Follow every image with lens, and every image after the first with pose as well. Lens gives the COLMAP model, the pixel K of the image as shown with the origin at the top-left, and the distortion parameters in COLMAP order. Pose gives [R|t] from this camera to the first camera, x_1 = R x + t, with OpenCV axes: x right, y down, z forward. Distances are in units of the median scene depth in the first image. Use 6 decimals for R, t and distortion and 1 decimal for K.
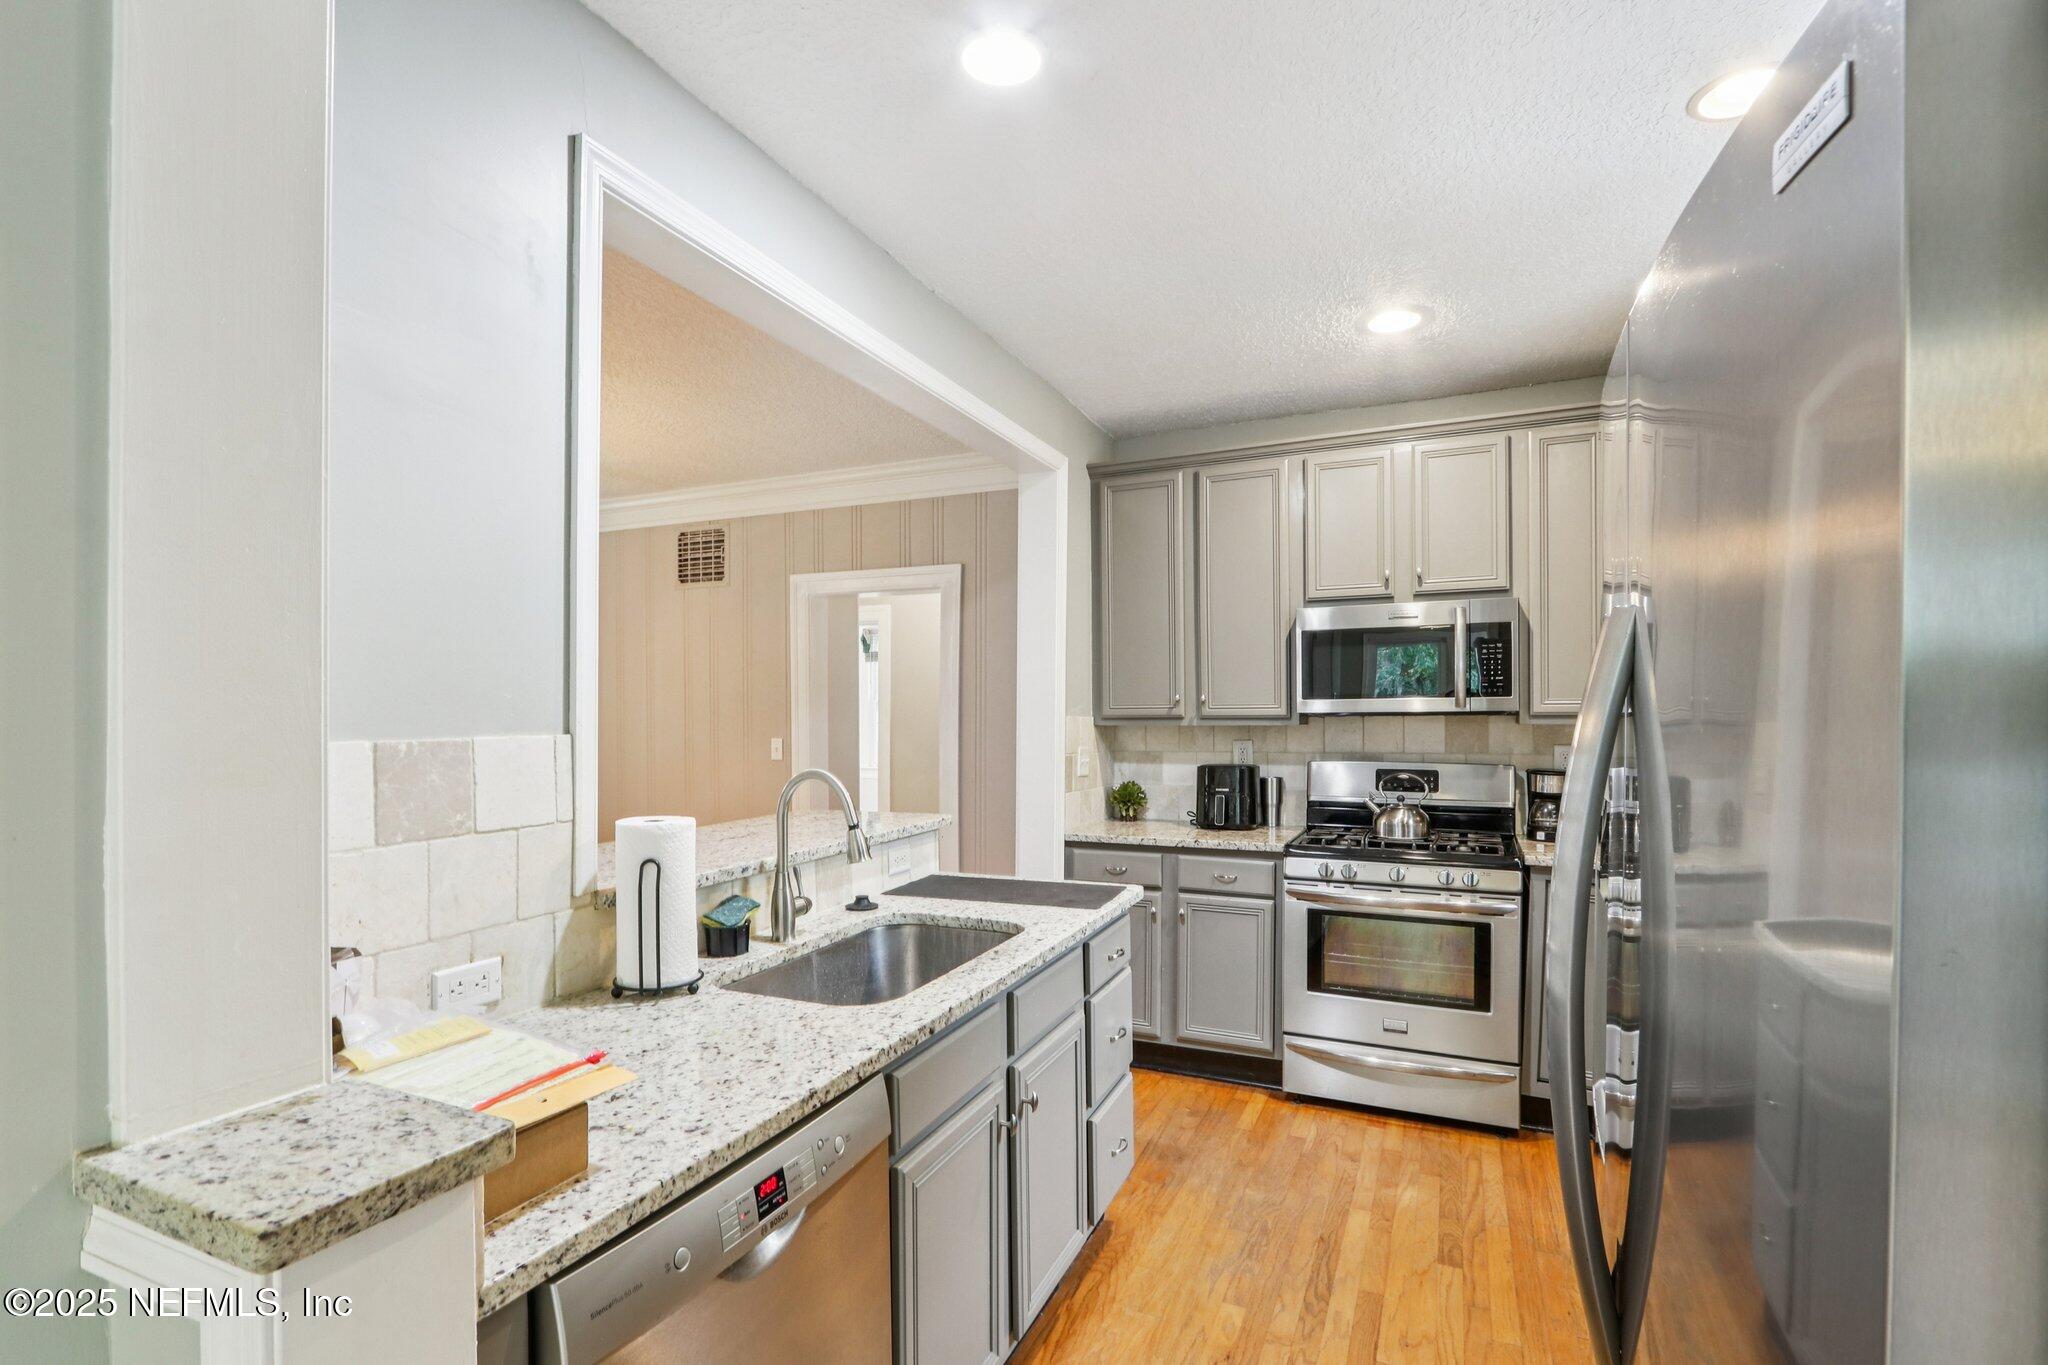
lens RADIAL K [[975.5, 0, 988.6], [0, 975.5, 714.8], [0, 0, 1]] dist [-0.019596, 0.008993]
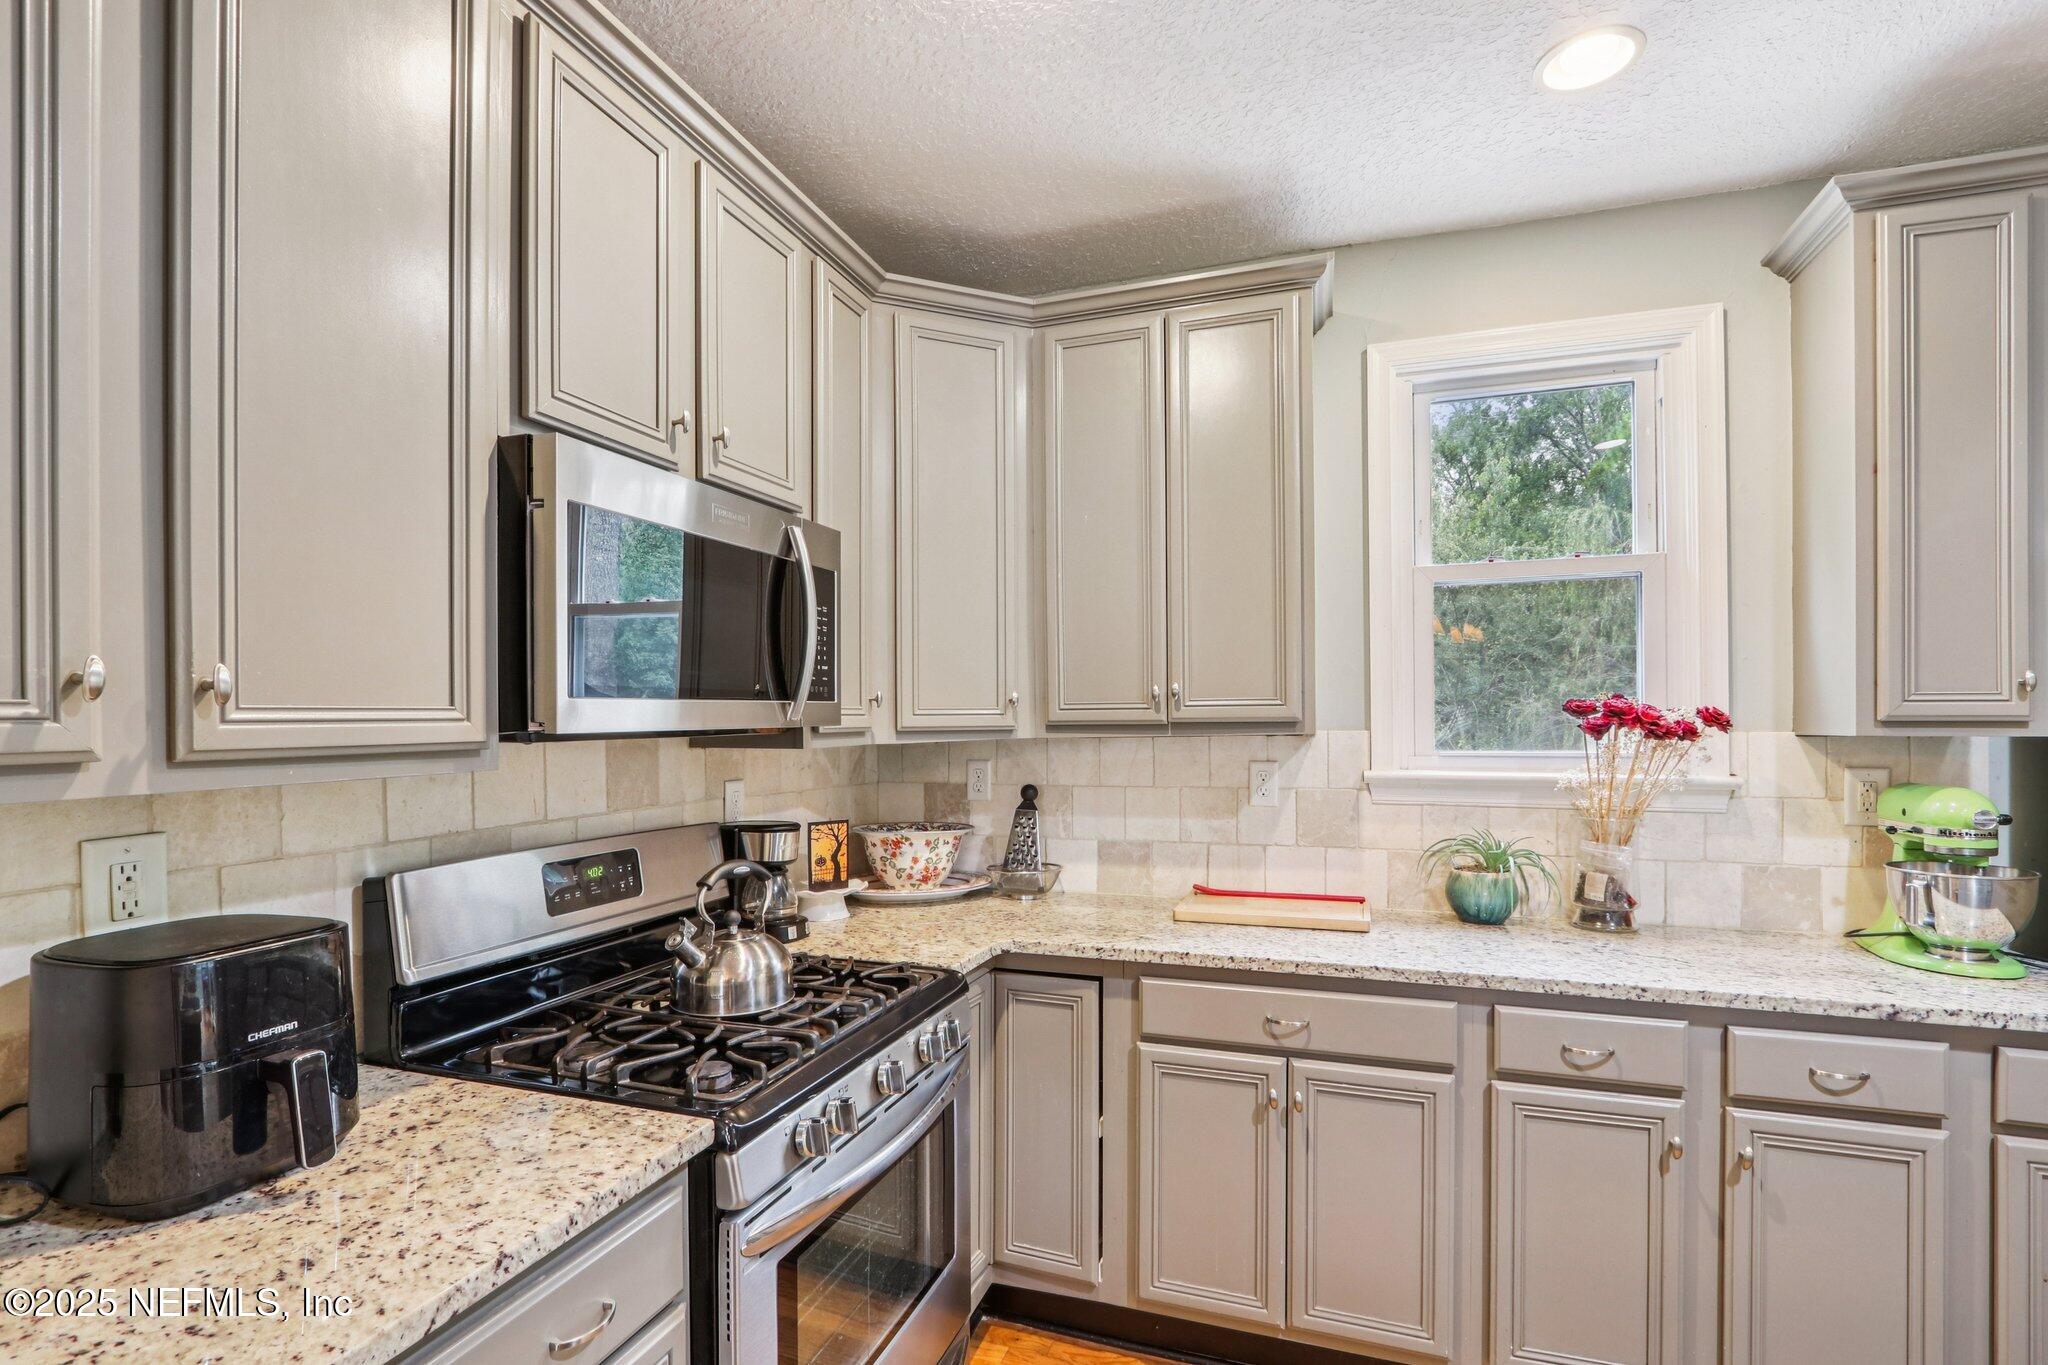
lens RADIAL K [[983.8, 0, 1015.2], [0, 983.8, 719.1], [0, 0, 1]] dist [-0.002249, -0.000046]
pose [[-0.115953, 0.002507, 0.993252, -0.053876], [0.007693, 0.999969, -0.001626, -0.005947], [-0.993225, 0.007453, -0.115969, 0.923927]]
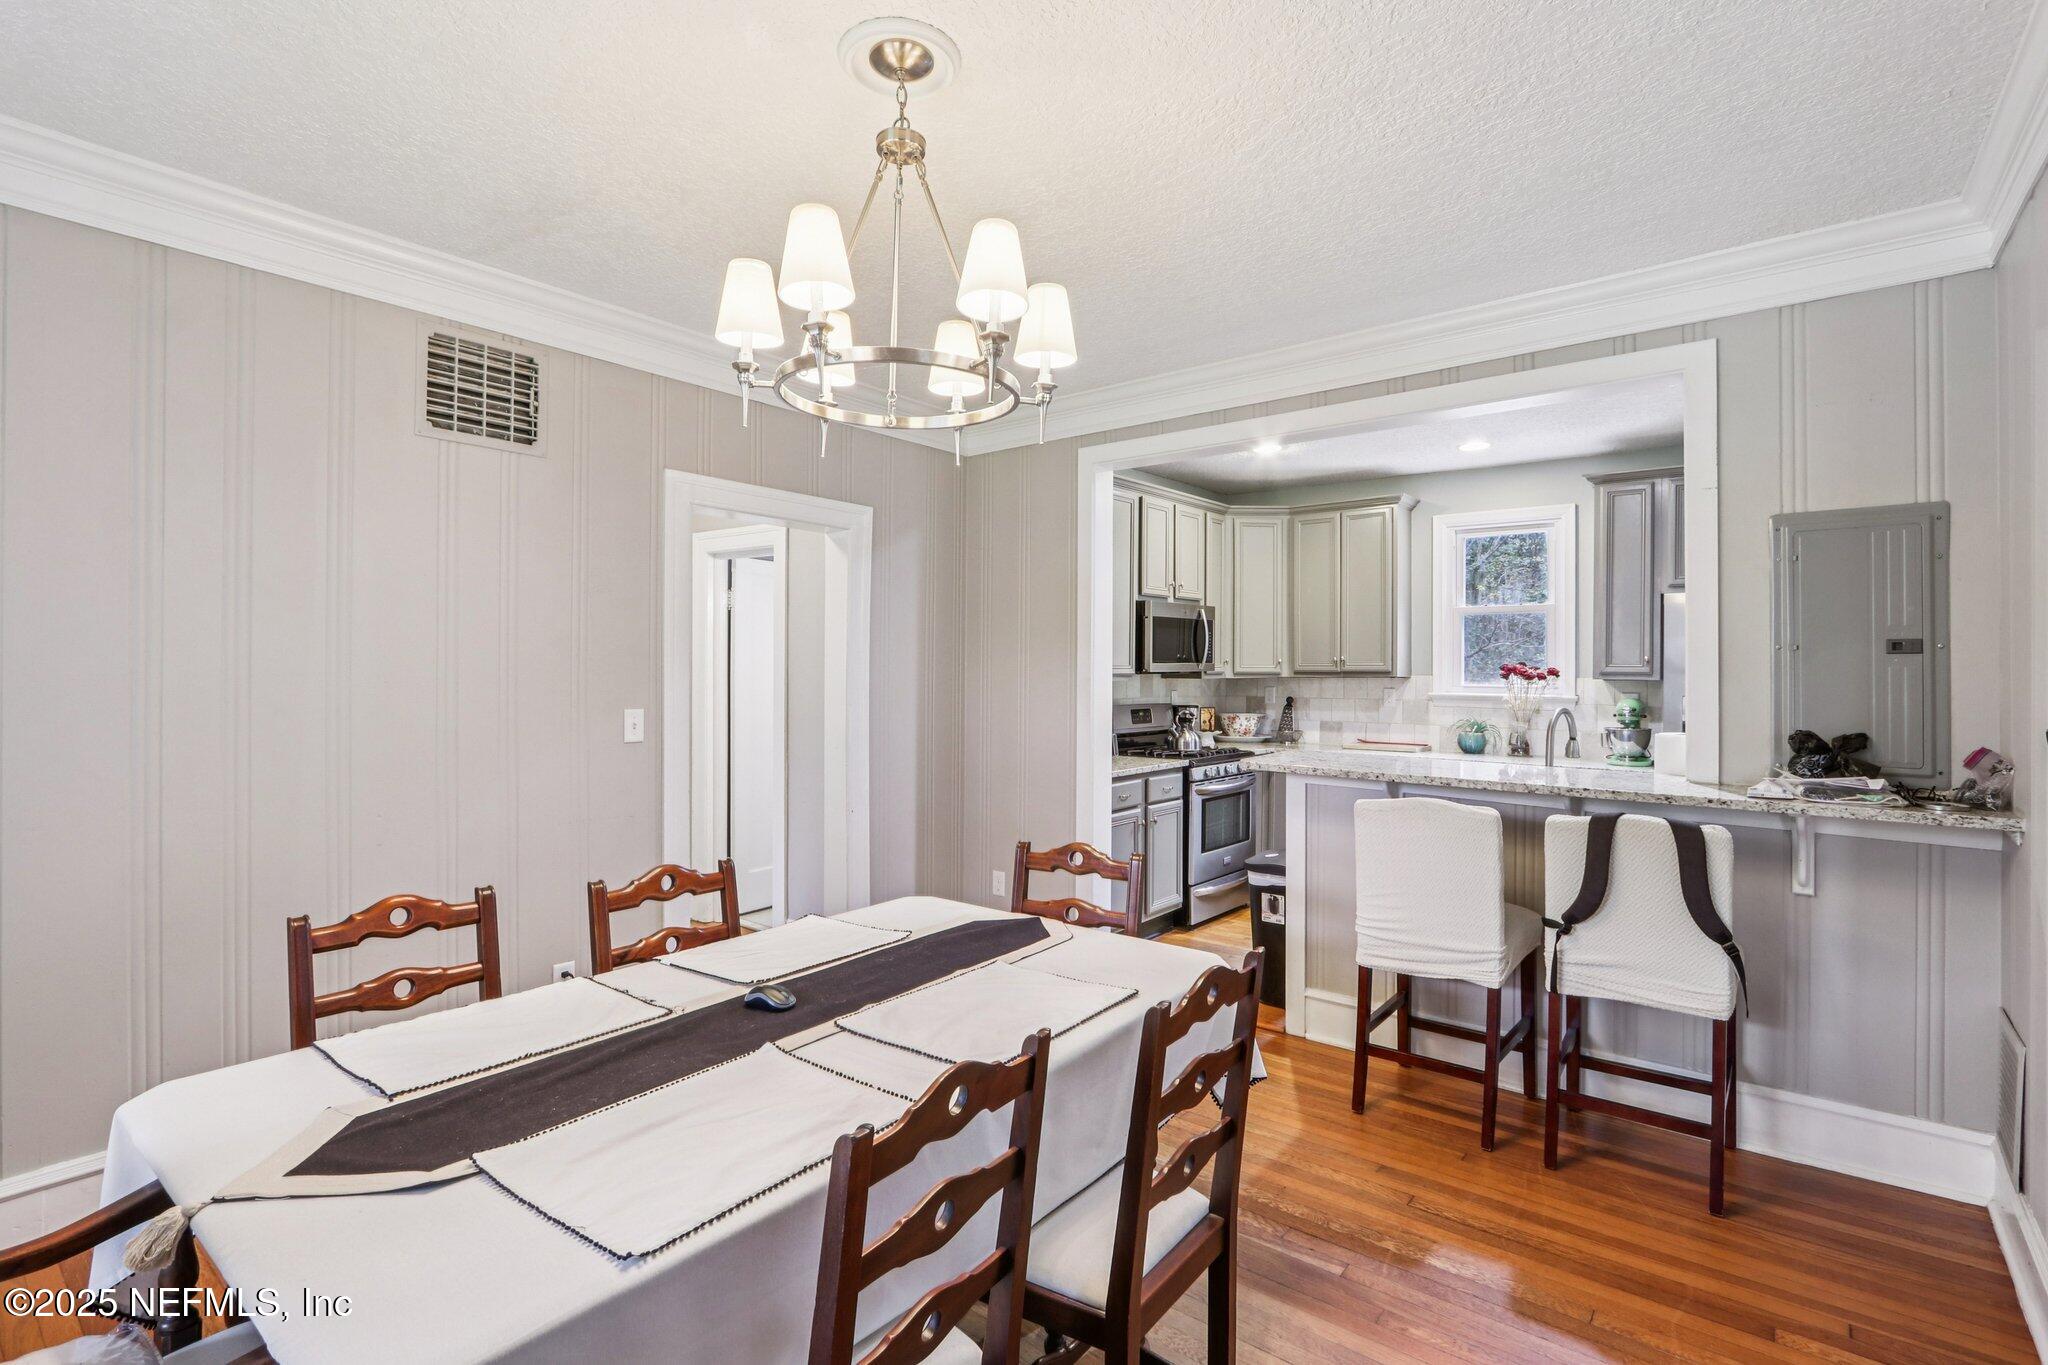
lens RADIAL K [[970.2, 0, 1012.8], [0, 970.2, 666.1], [0, 0, 1]] dist [-0.016690, 0.000779]
pose [[0.235000, 0.004218, 0.971986, -1.201171], [-0.003617, 0.999987, -0.003465, -0.005470], [-0.971989, -0.002701, 0.235012, 0.902496]]
